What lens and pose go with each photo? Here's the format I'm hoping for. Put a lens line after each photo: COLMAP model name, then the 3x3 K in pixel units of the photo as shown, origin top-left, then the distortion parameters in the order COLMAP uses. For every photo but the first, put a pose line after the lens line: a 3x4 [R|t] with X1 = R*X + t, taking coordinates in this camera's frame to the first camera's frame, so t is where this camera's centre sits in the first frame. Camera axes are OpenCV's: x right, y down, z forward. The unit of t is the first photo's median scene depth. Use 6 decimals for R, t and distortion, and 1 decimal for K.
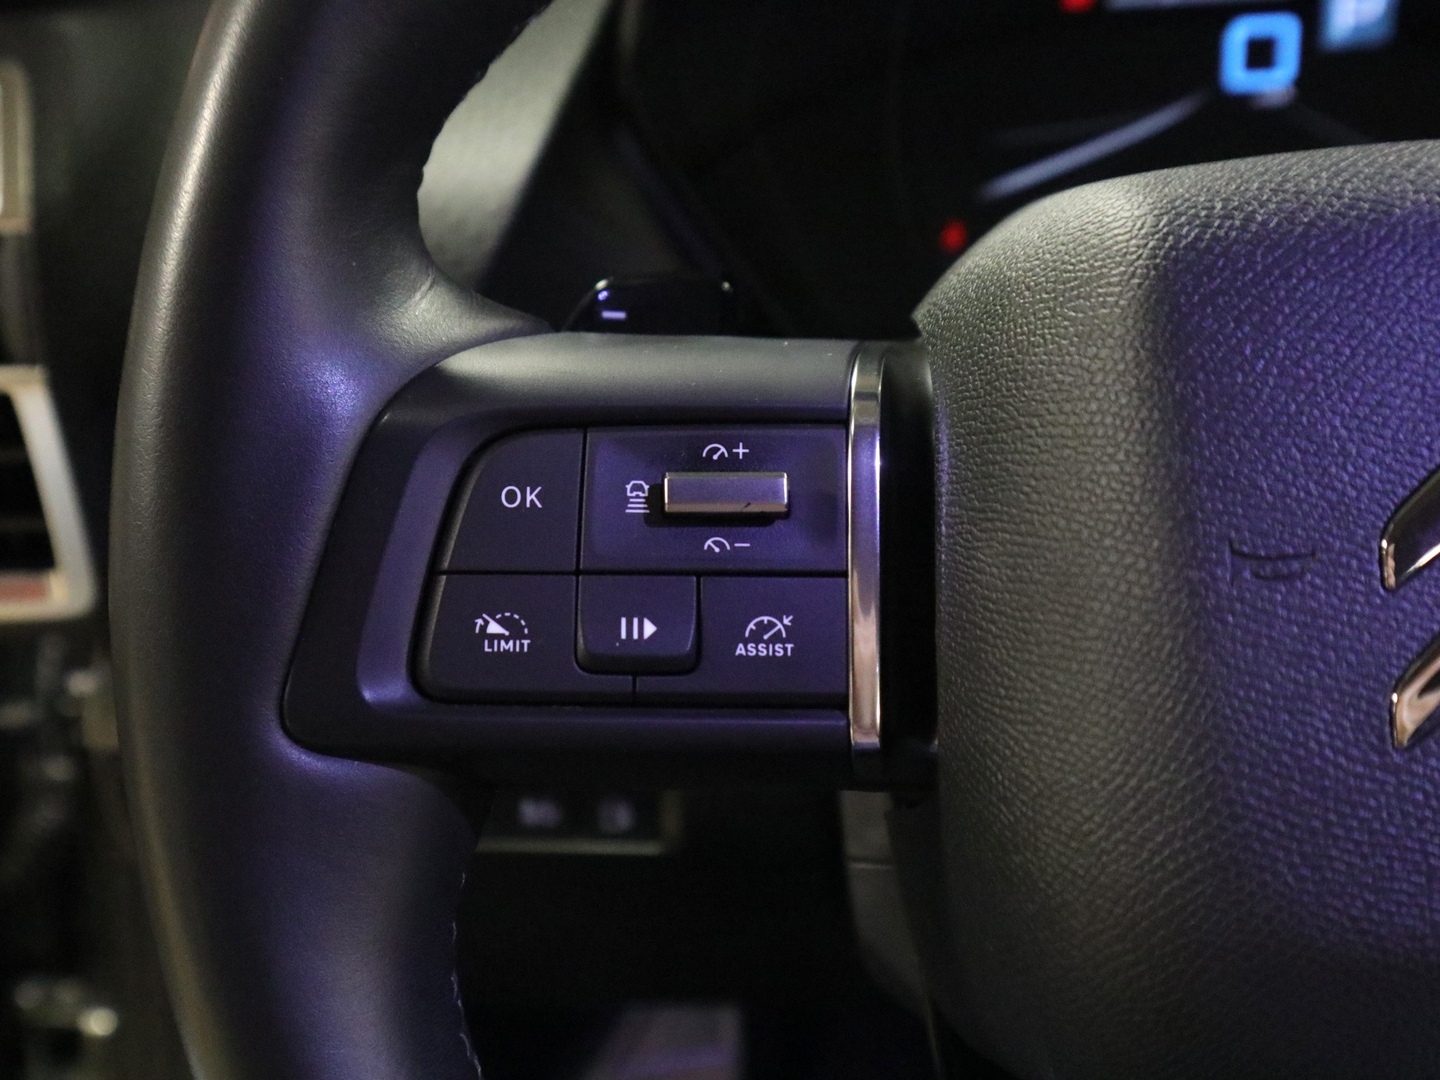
lens RADIAL K [[1617.2, 0, 687.9], [0, 1617.2, 543.4], [0, 0, 1]] dist [-0.082605, 0.346338]
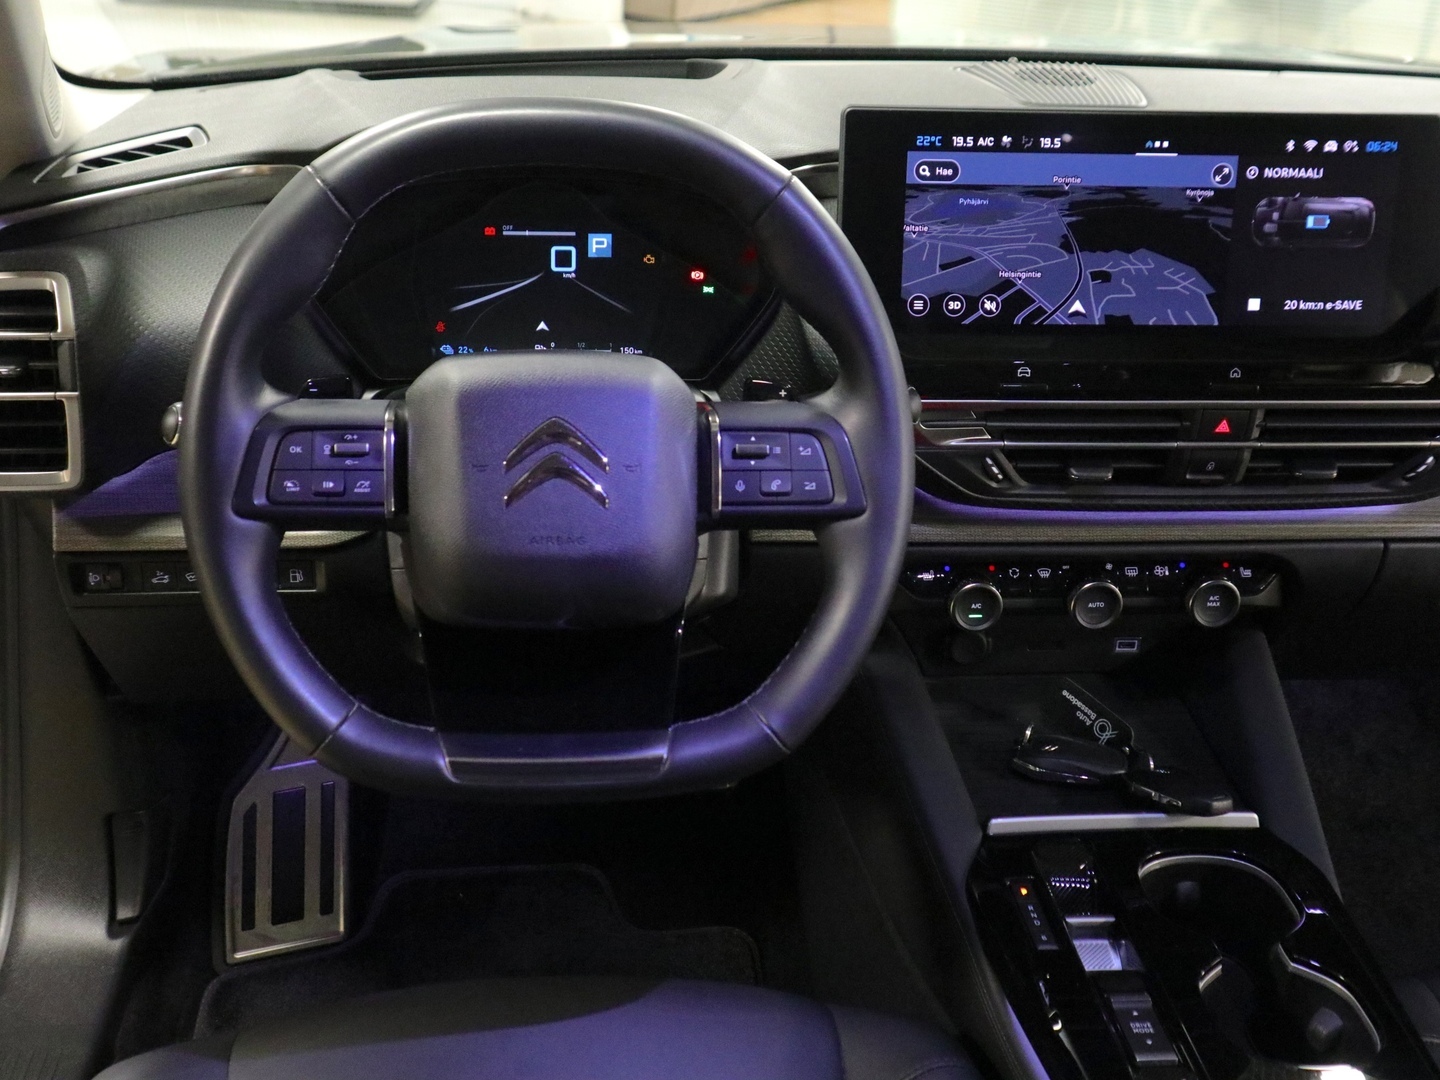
lens RADIAL K [[1617.2, 0, 687.9], [0, 1617.2, 543.4], [0, 0, 1]] dist [-0.082605, 0.346338]
pose [[0.969237, -0.013833, 0.245741, -0.139848], [-0.001934, 0.997961, 0.063801, -0.050585], [-0.246122, -0.062314, 0.967234, -2.793392]]
